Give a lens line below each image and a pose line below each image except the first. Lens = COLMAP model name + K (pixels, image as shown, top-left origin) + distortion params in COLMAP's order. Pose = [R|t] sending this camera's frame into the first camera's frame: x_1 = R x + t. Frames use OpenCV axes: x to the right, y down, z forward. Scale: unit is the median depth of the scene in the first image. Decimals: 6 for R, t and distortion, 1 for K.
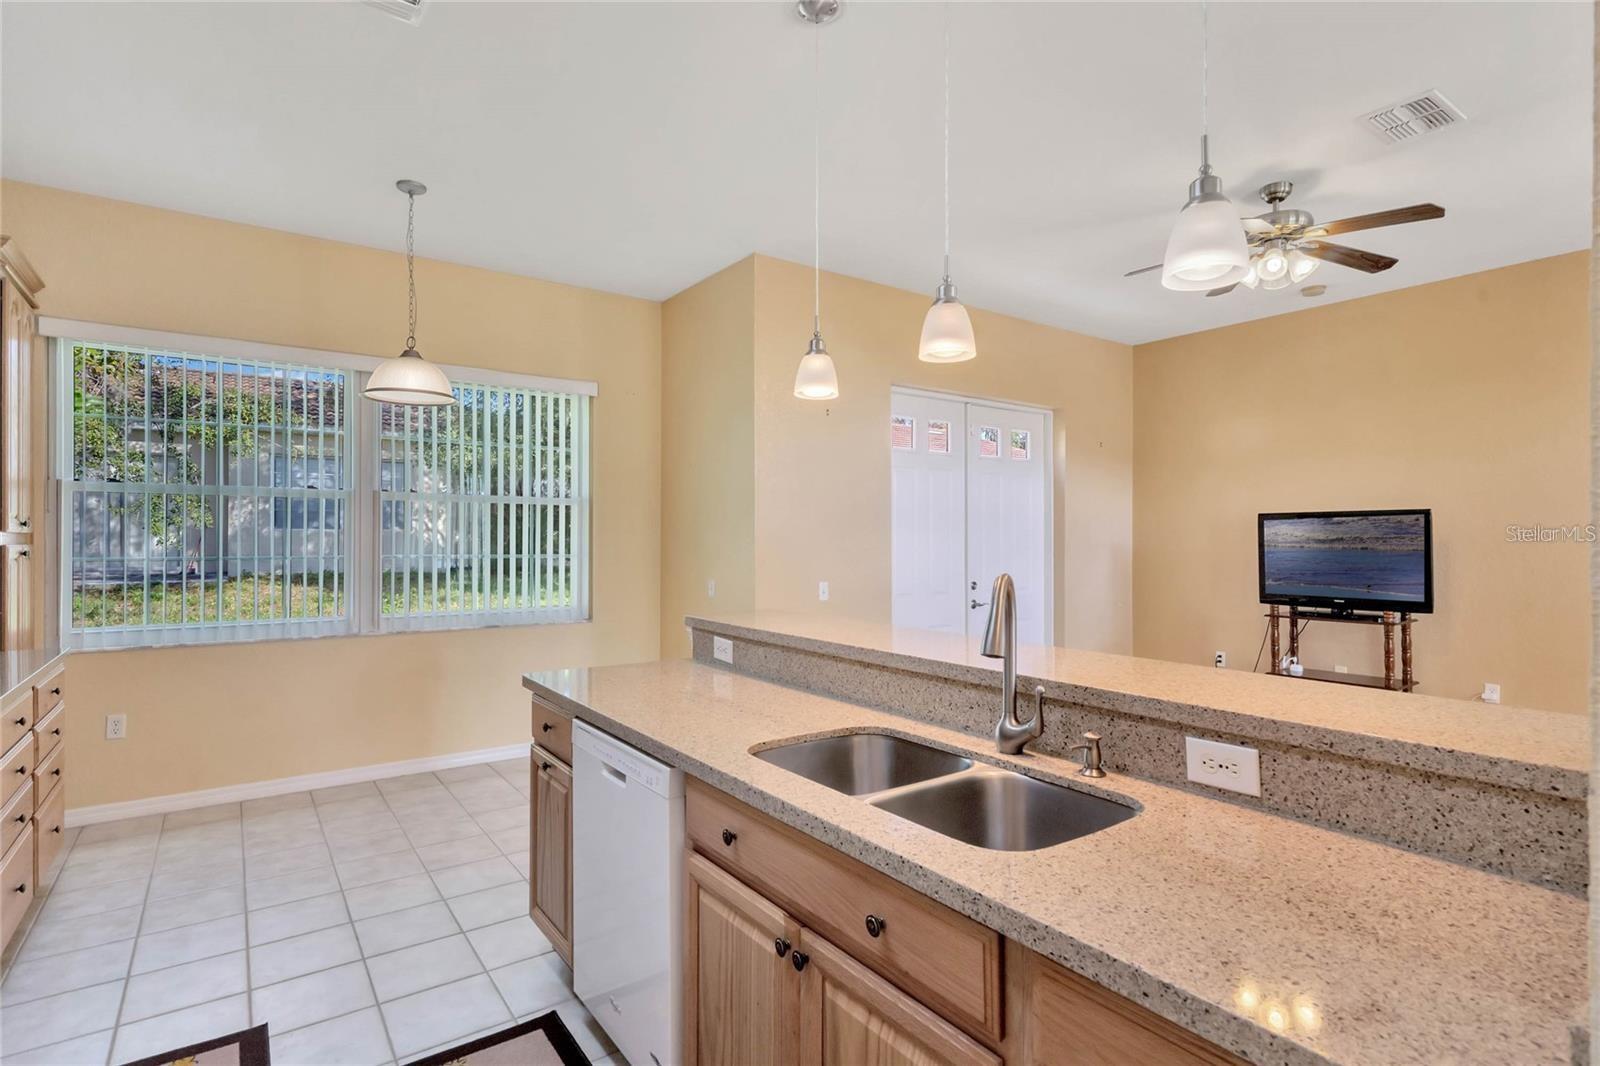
lens RADIAL K [[793.5, 0, 804.0], [0, 793.5, 538.3], [0, 0, 1]] dist [0.002363, 0.000406]
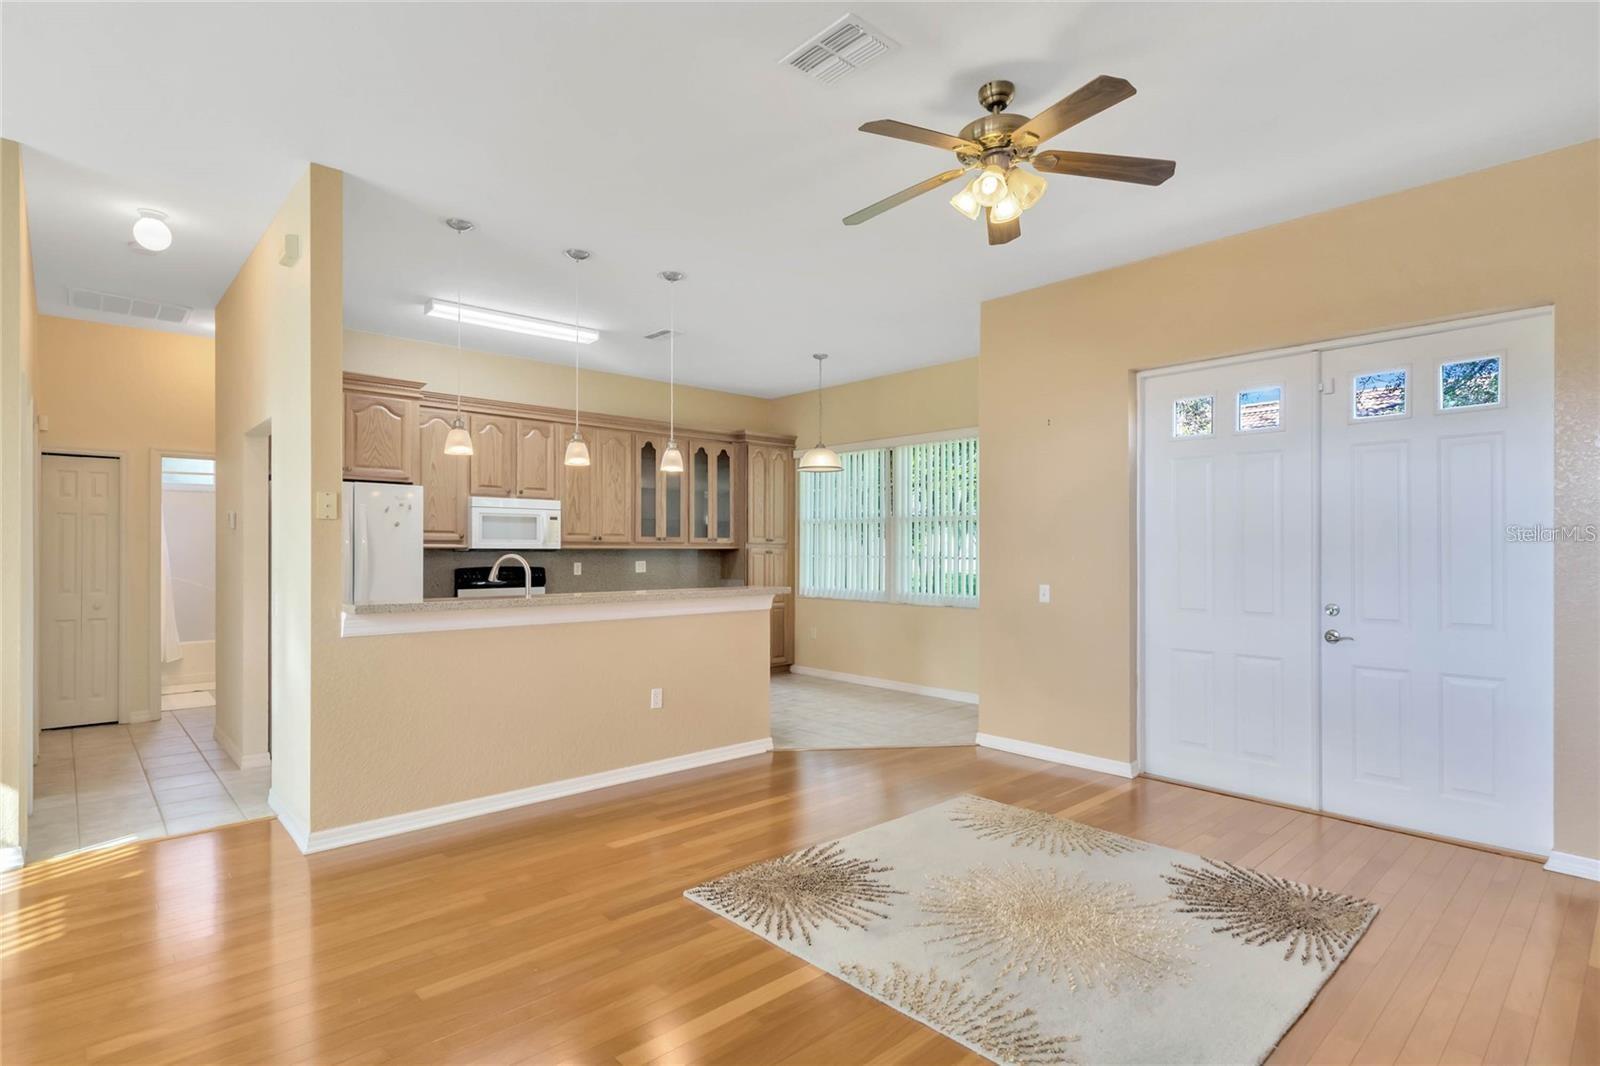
lens RADIAL K [[793.5, 0, 771.7], [0, 793.5, 551.2], [0, 0, 1]] dist [0.002363, 0.000406]
pose [[0.103956, 0.000817, -0.994582, 1.003286], [-0.004986, 0.999988, 0.000300, 0.012373], [0.994569, 0.004928, 0.103959, 0.516903]]
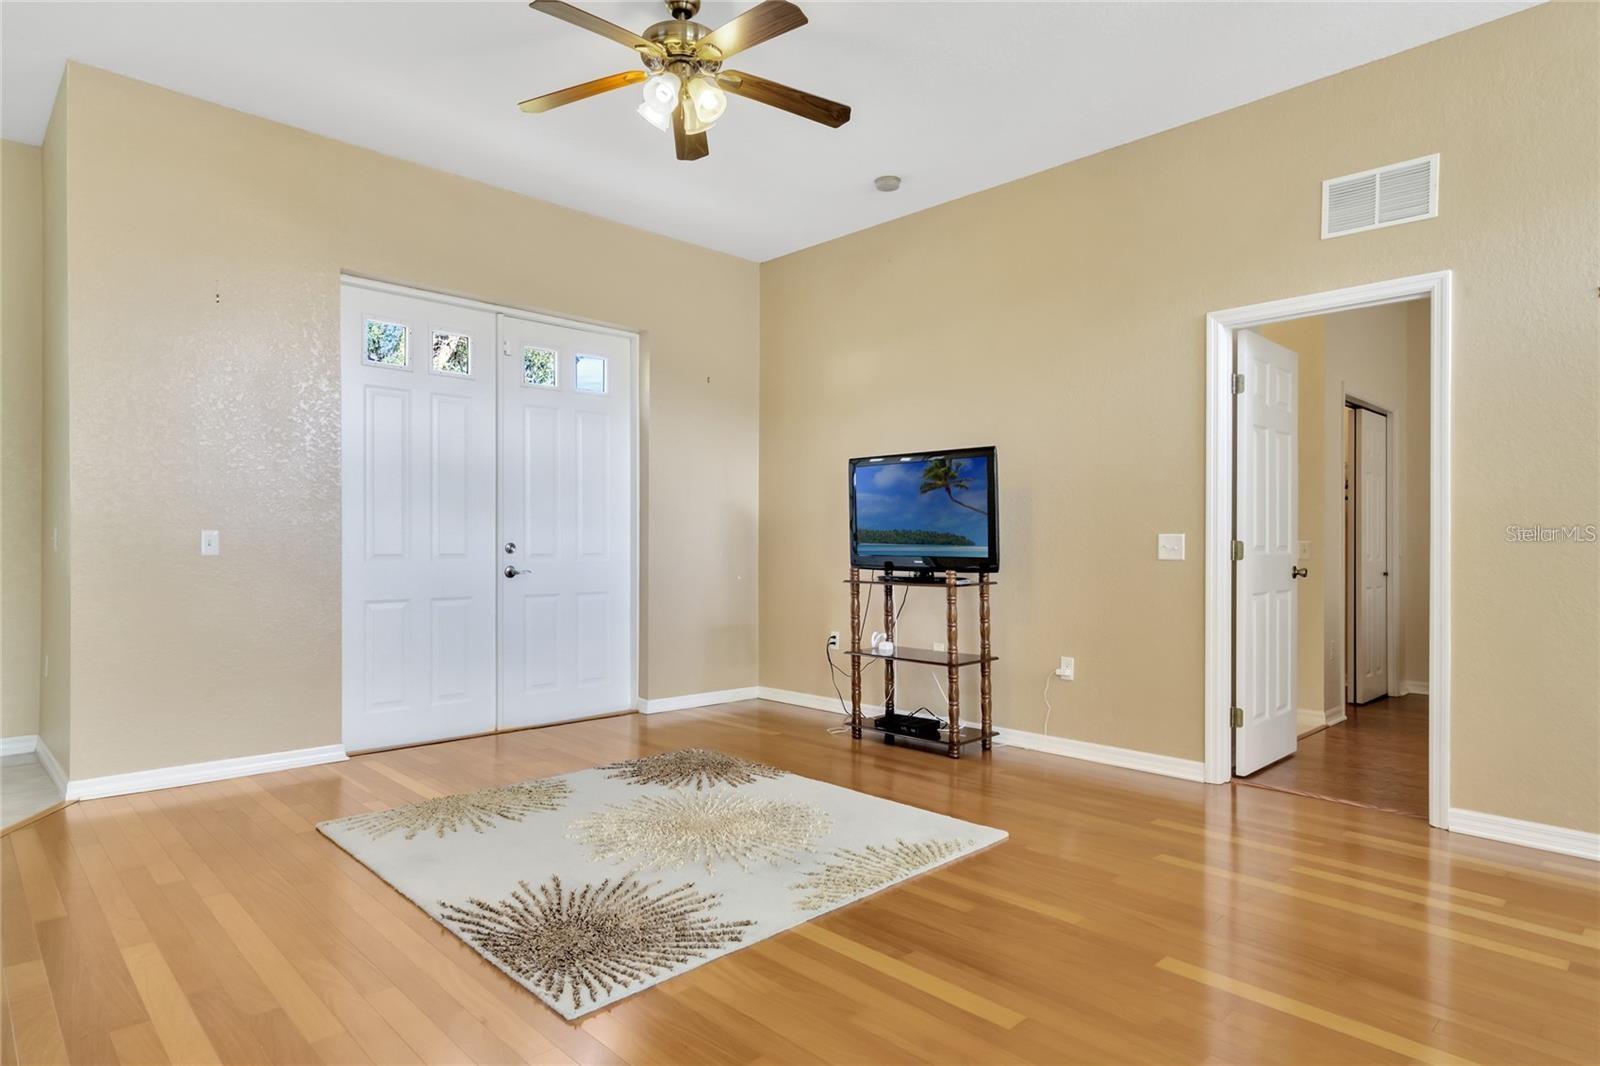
lens RADIAL K [[904.1, 0, 798.0], [0, 904.1, 527.8], [0, 0, 1]] dist [-0.002122, -0.000437]
pose [[0.990096, 0.007760, 0.140174, 0.433667], [-0.005612, 0.999861, -0.015712, 0.061534], [-0.140276, 0.014770, 0.990002, 0.094579]]
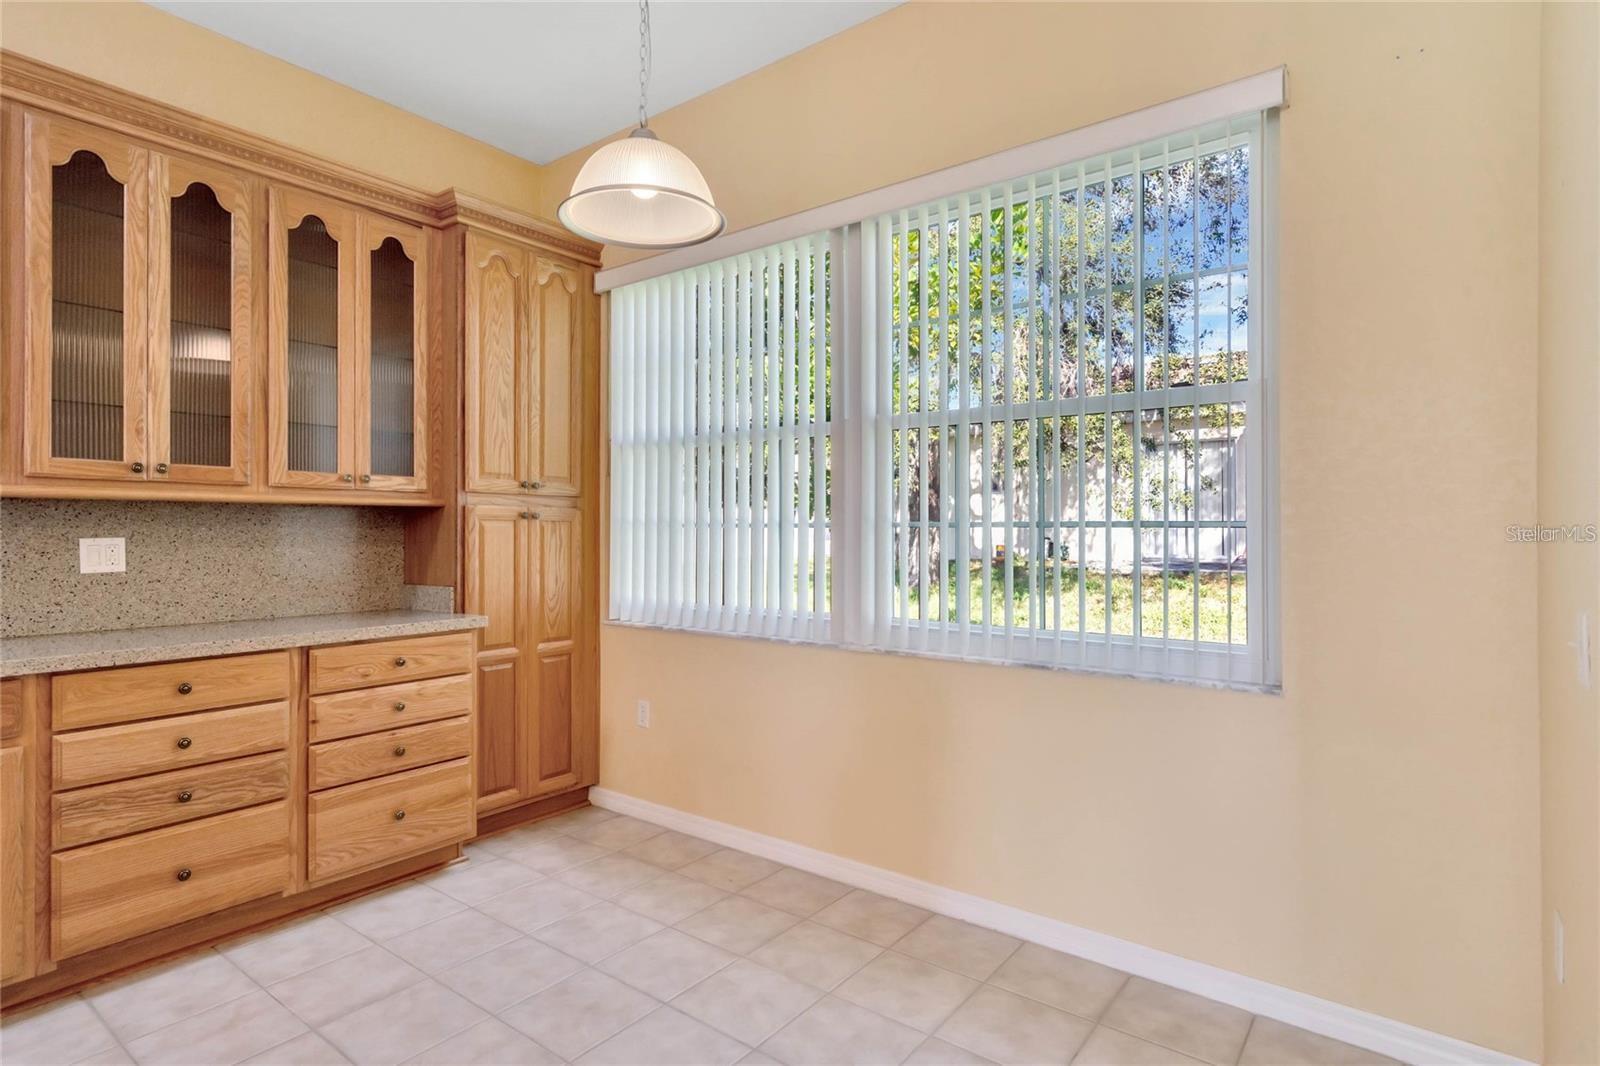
lens RADIAL K [[842.3, 0, 801.5], [0, 842.3, 533.3], [0, 0, 1]] dist [0.002184, 0.000006]
pose [[0.298327, 0.001055, -0.954463, 0.059063], [-0.003597, 0.999994, -0.000019, 0.029065], [0.954457, 0.003439, 0.298329, 0.696984]]
